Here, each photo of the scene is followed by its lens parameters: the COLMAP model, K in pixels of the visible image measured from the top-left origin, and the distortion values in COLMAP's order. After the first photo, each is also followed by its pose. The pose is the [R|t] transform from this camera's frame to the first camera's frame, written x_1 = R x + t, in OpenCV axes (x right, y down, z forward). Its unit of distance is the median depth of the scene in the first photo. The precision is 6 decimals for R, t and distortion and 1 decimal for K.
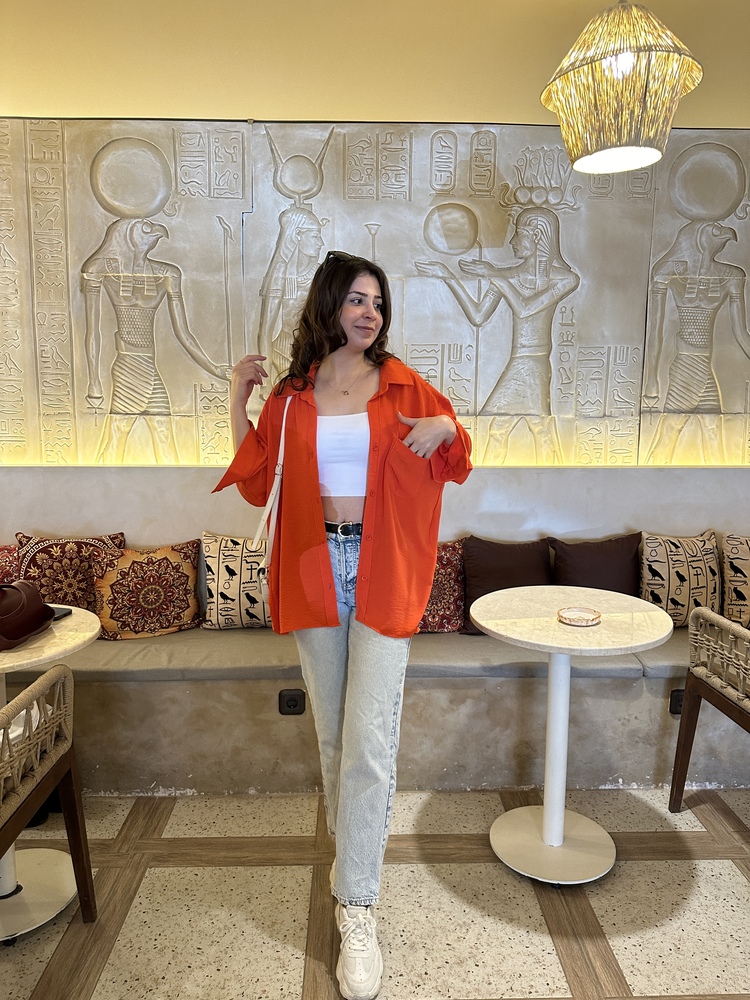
lens RADIAL K [[709.2, 0, 375.8], [0, 709.2, 508.0], [0, 0, 1]] dist [0.016648, -0.029251]
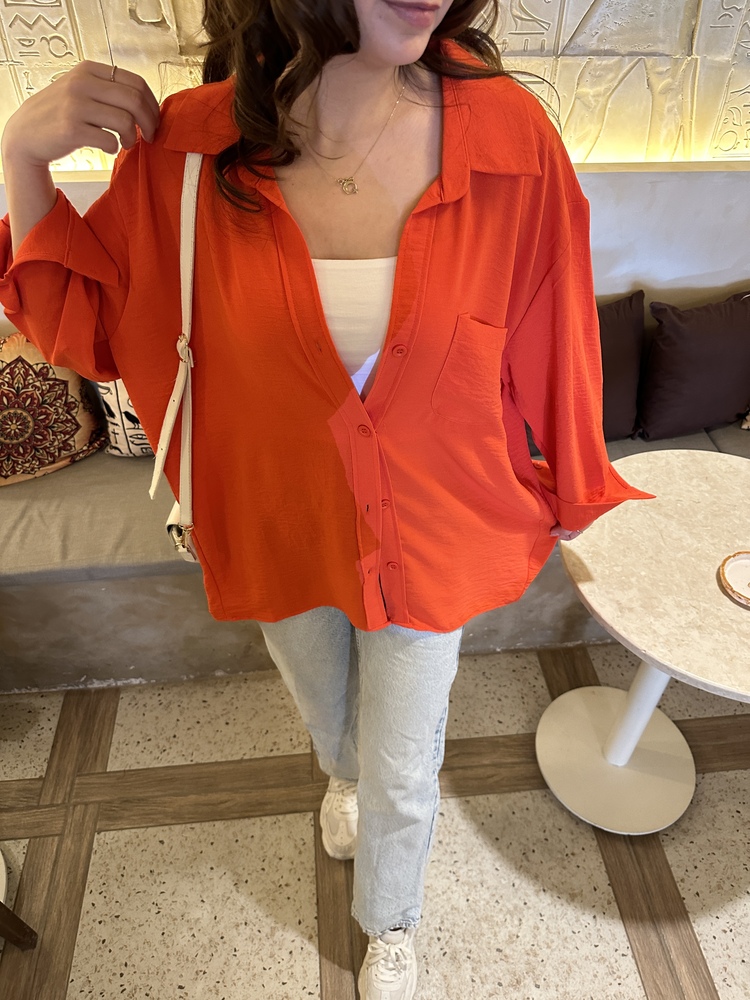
lens RADIAL K [[709.2, 0, 380.9], [0, 709.2, 500.9], [0, 0, 1]] dist [0.016648, -0.029251]
pose [[0.996953, -0.041791, 0.065872, -0.040976], [-0.002177, 0.829169, 0.558993, -0.166170], [-0.077980, -0.557433, 0.826552, 0.429673]]
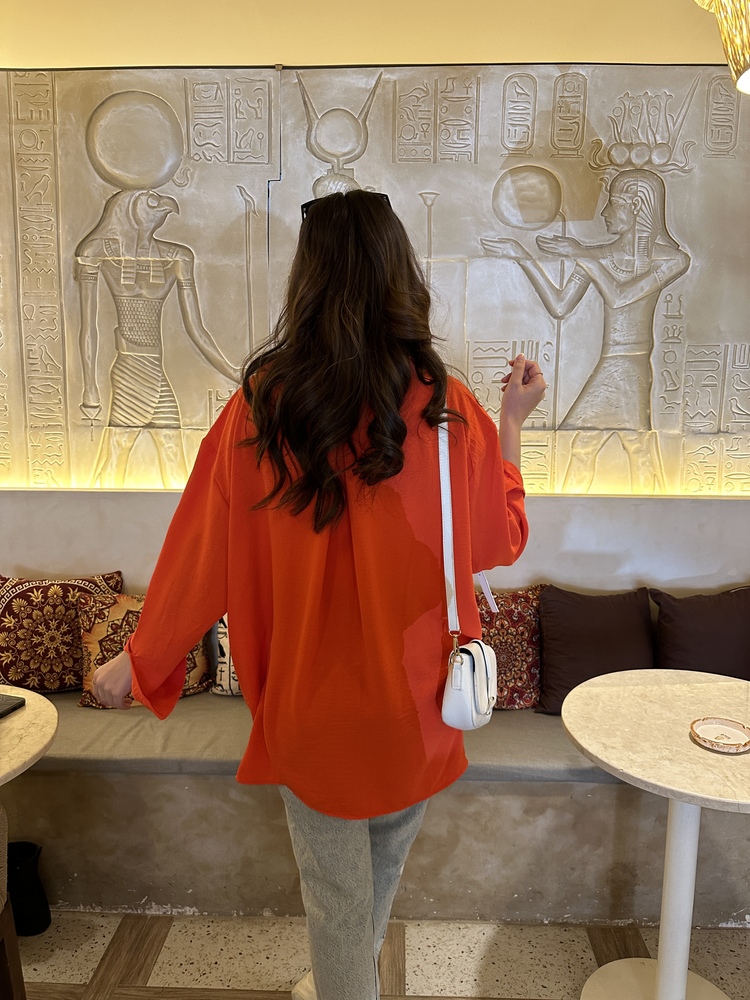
lens RADIAL K [[709.2, 0, 378.0], [0, 709.2, 495.5], [0, 0, 1]] dist [0.016648, -0.029251]
pose [[0.998035, 0.011665, -0.061562, -0.008798], [-0.011918, 0.999922, -0.003746, -0.056602], [0.061513, 0.004473, 0.998096, 0.207061]]
